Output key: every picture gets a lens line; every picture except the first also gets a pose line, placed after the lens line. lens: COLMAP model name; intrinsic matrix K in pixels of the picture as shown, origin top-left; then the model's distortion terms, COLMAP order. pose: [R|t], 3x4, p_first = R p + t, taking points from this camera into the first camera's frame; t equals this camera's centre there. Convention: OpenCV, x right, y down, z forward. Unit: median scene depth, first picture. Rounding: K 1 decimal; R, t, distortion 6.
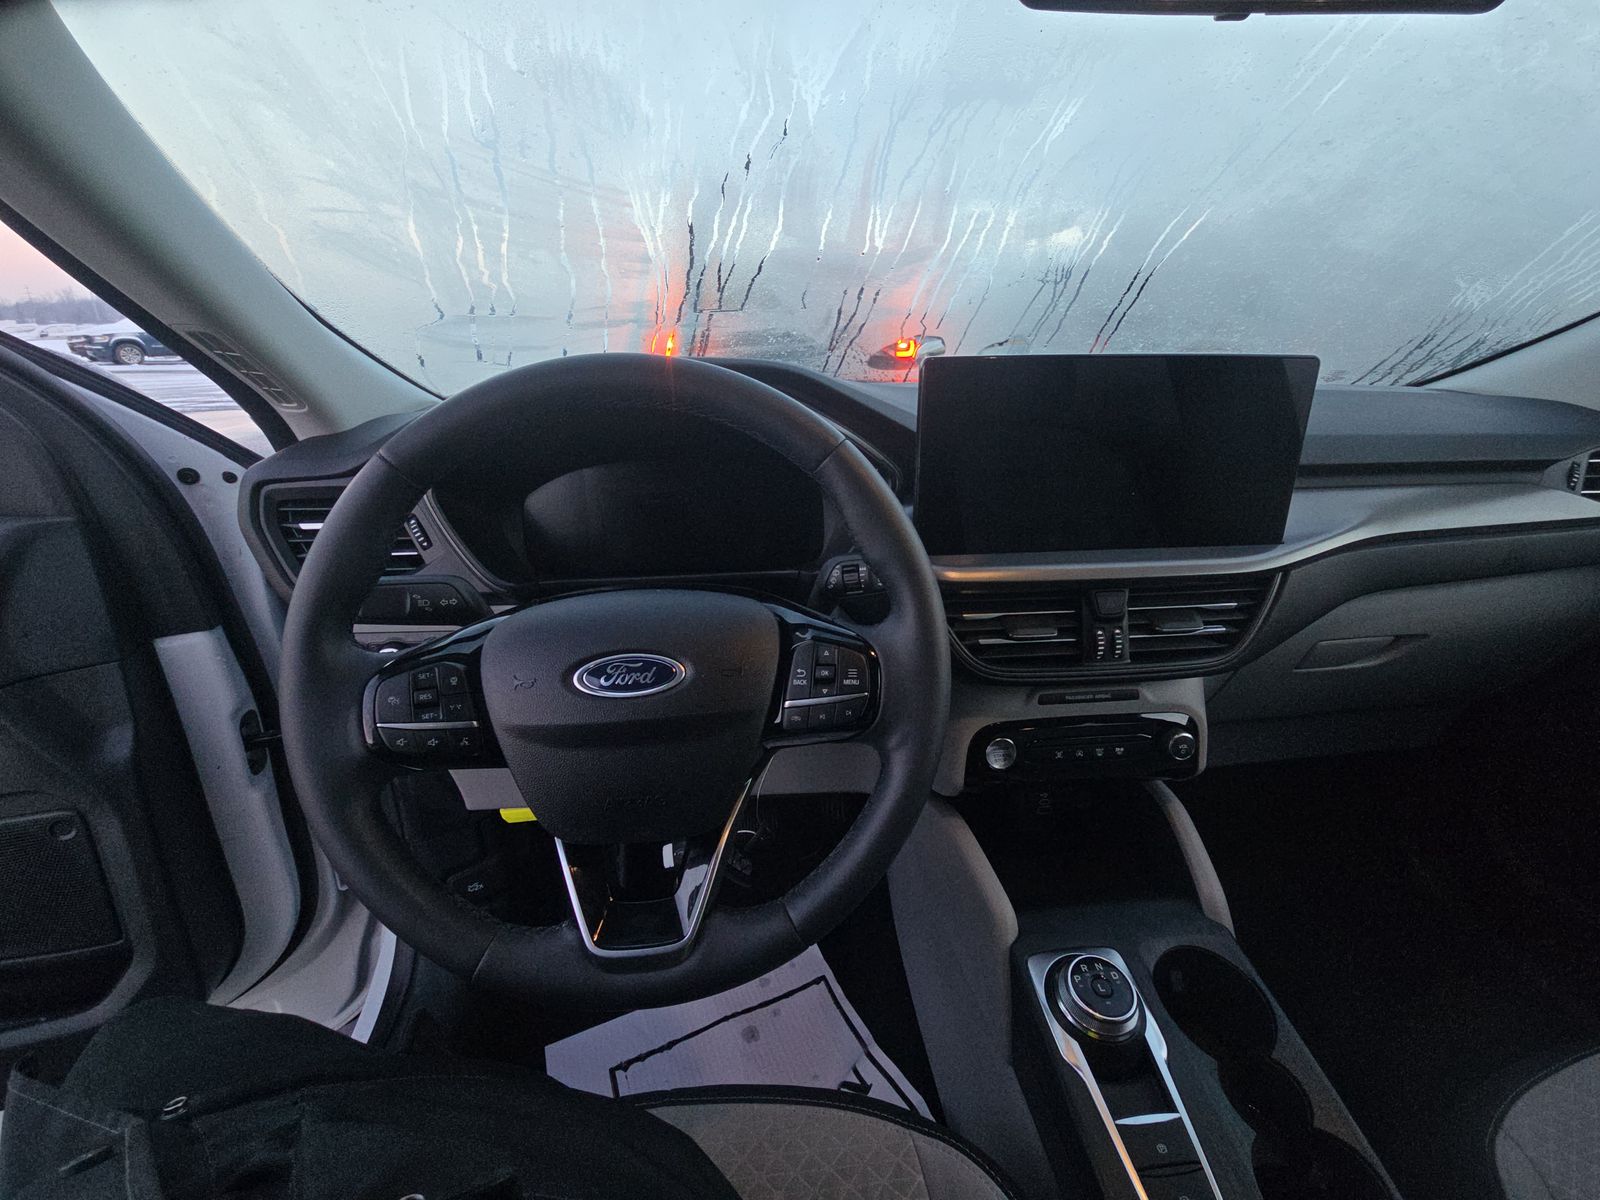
lens RADIAL K [[649.1, 0, 807.1], [0, 649.1, 597.9], [0, 0, 1]] dist [0.009408, -0.002880]
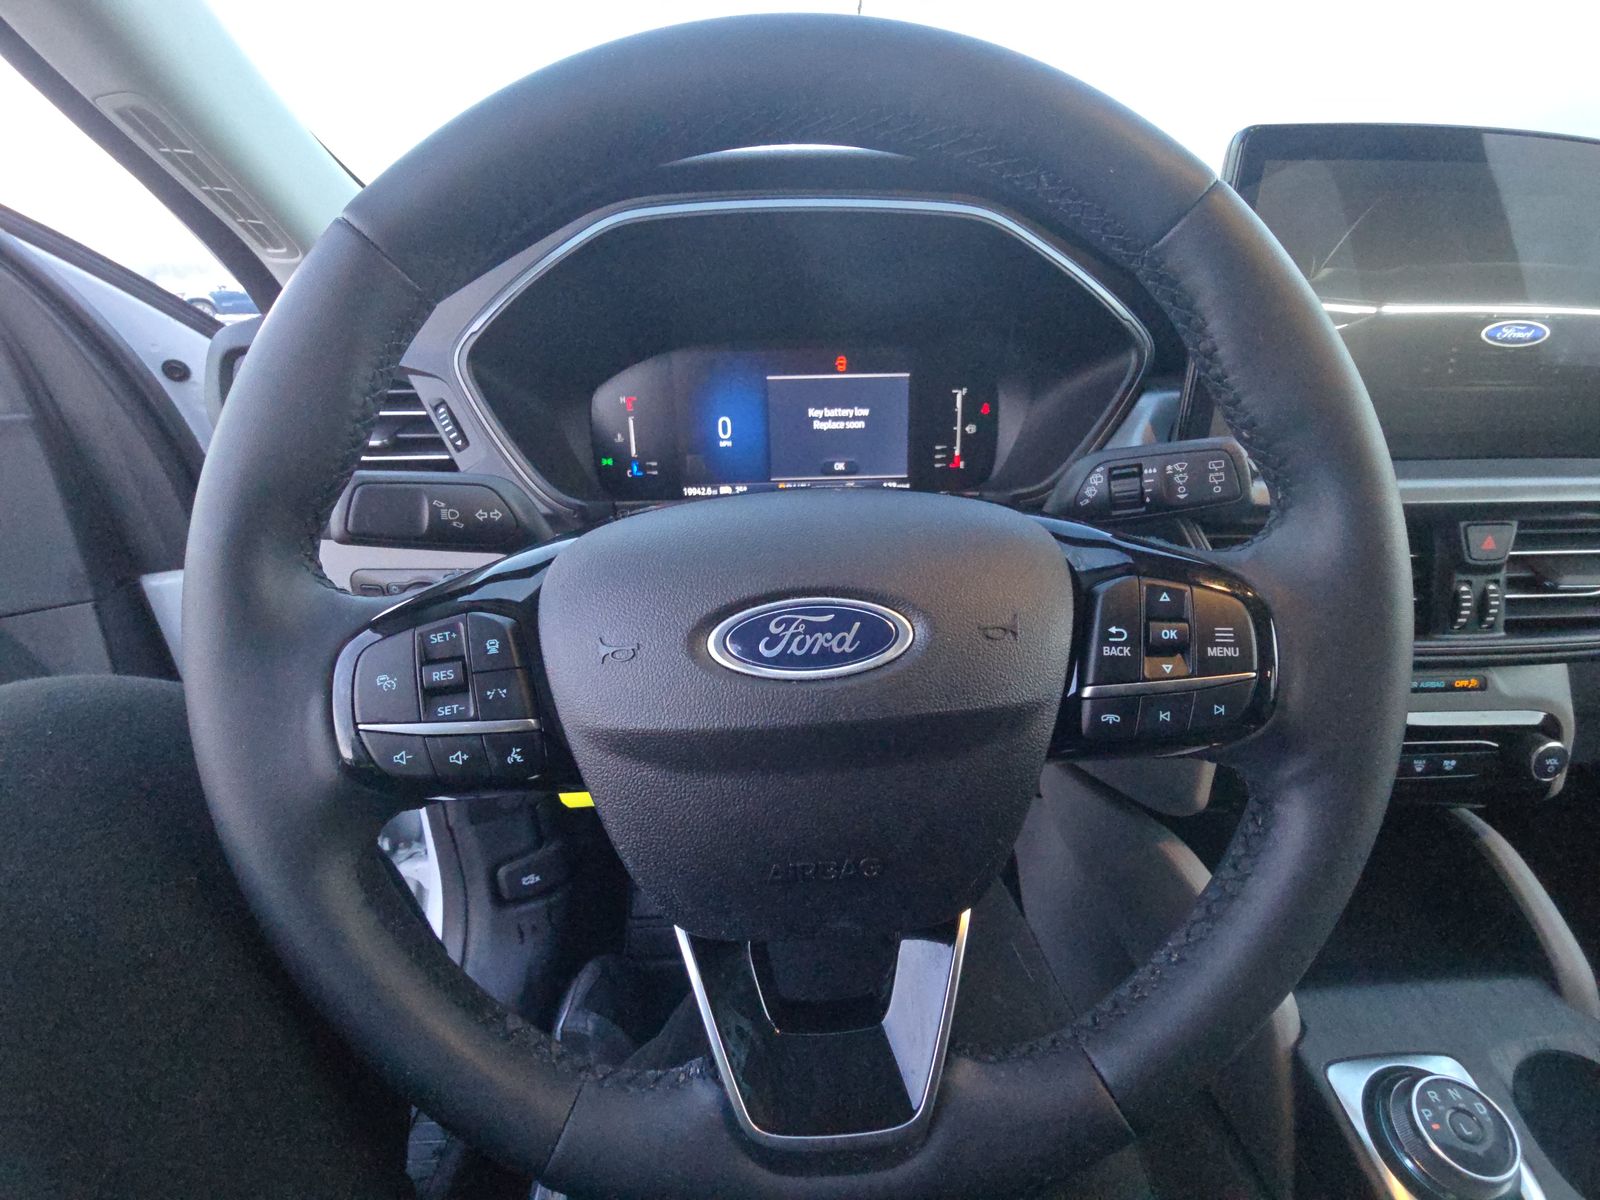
lens RADIAL K [[649.1, 0, 807.1], [0, 649.1, 597.9], [0, 0, 1]] dist [0.009408, -0.002880]
pose [[0.997581, 0.021469, -0.066108, -0.160896], [-0.017729, 0.998237, 0.056648, 0.037914], [0.067208, -0.055339, 0.996203, 0.314125]]
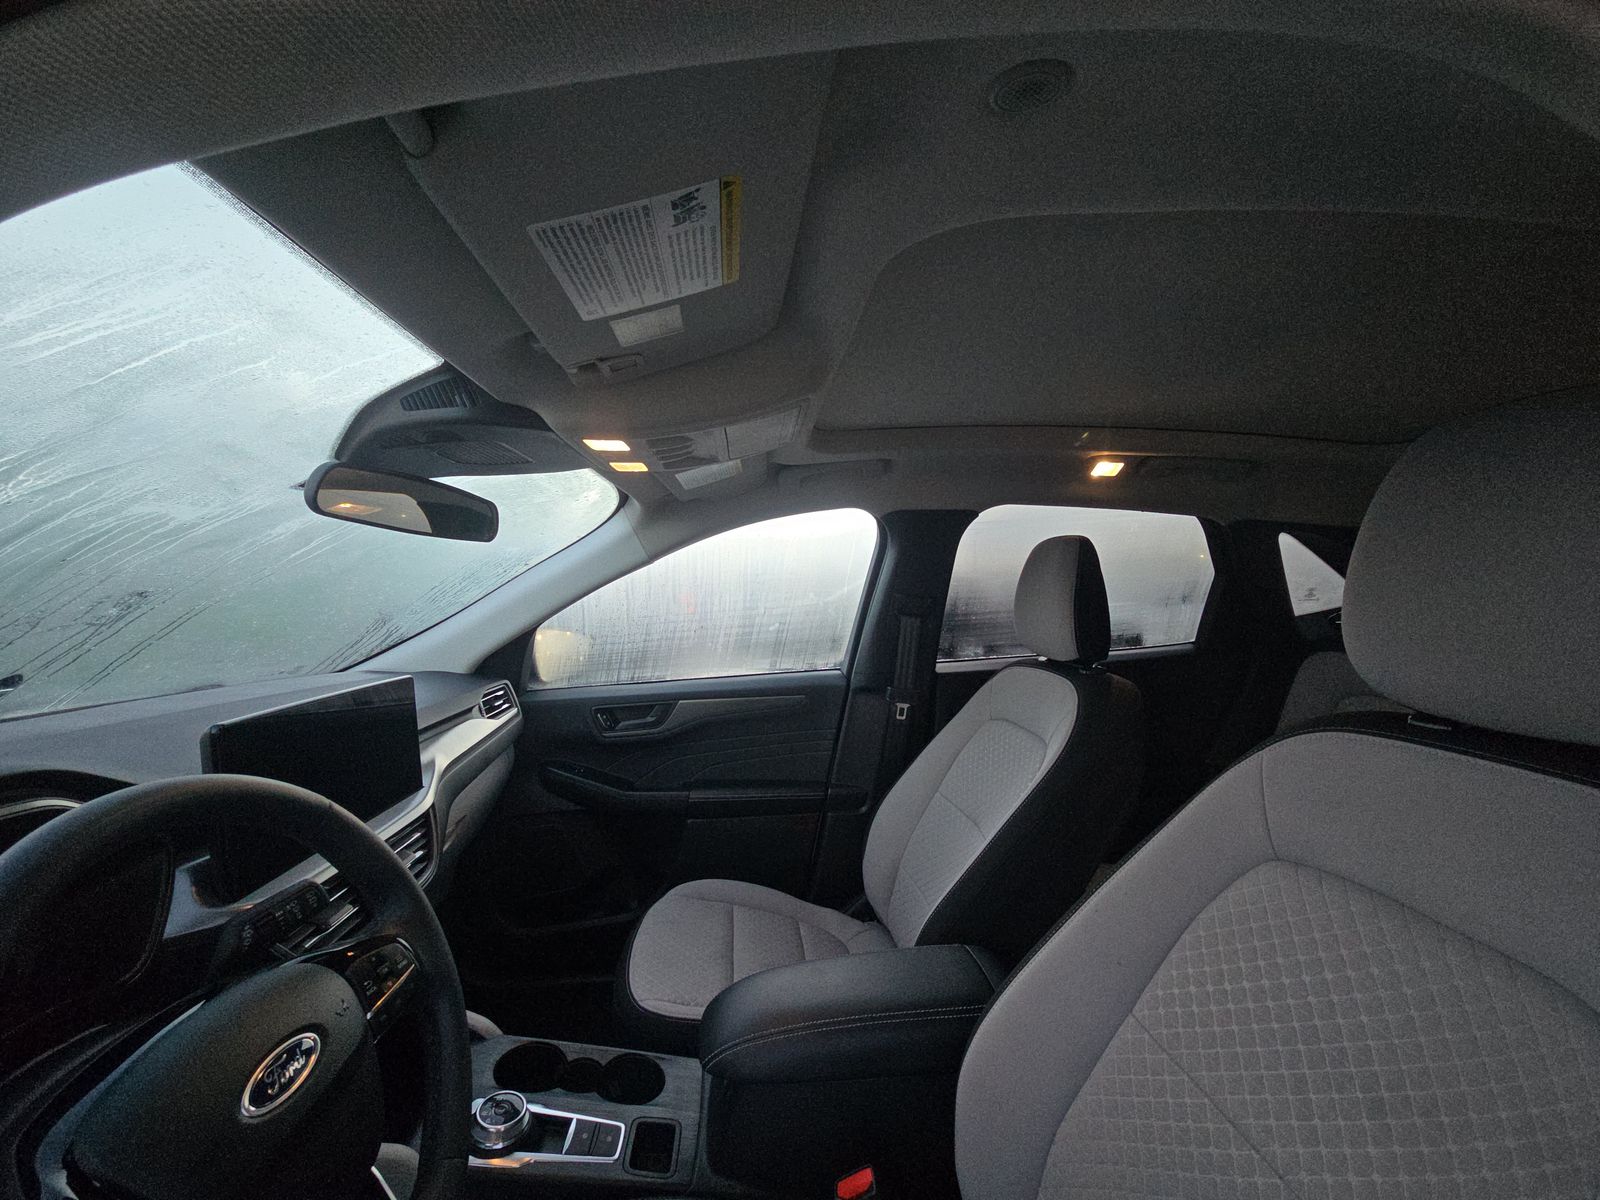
lens RADIAL K [[649.1, 0, 807.1], [0, 649.1, 597.9], [0, 0, 1]] dist [0.009408, -0.002880]
pose [[-0.000156, -0.008964, 0.999960, -0.856802], [0.365585, 0.930740, 0.008400, -0.186572], [-0.930778, 0.365572, 0.003132, -0.028469]]
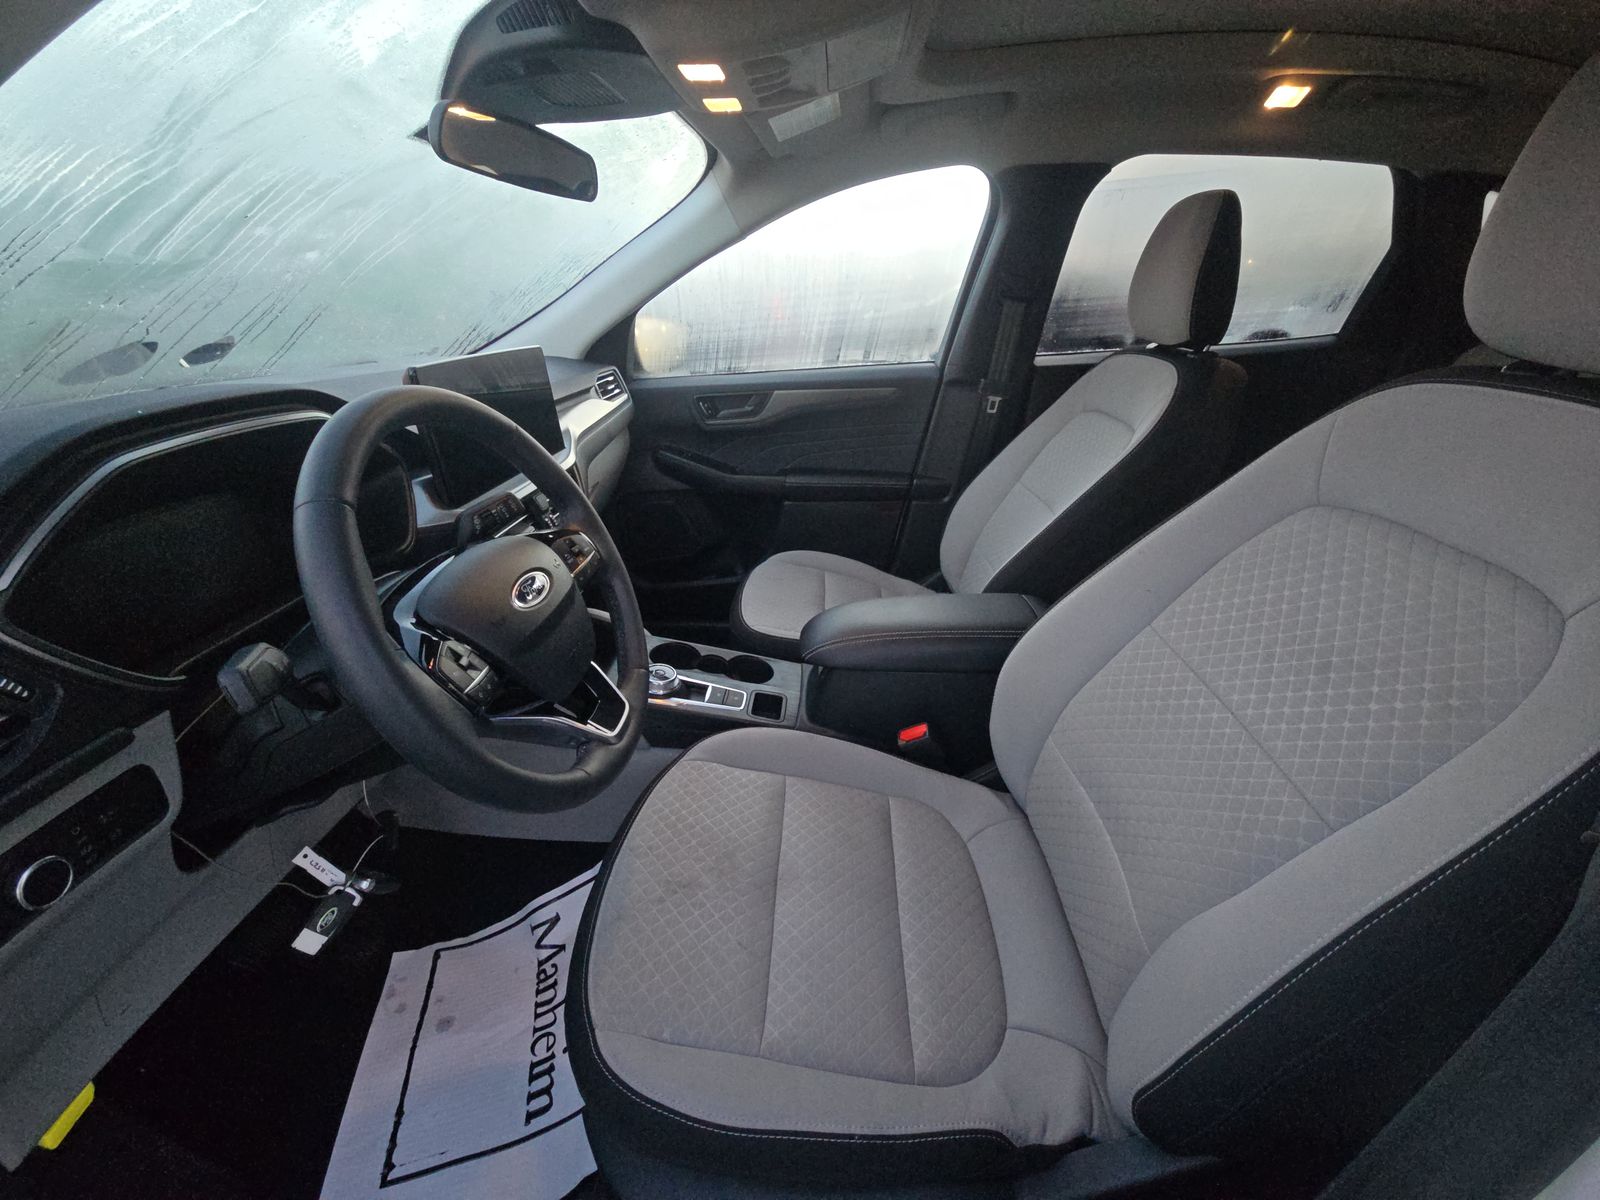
lens RADIAL K [[649.1, 0, 807.1], [0, 649.1, 597.9], [0, 0, 1]] dist [0.009408, -0.002880]
pose [[0.136251, -0.415315, 0.899416, -1.034103], [0.363173, 0.865617, 0.344691, -0.105167], [-0.921705, 0.279679, 0.268773, -0.003391]]
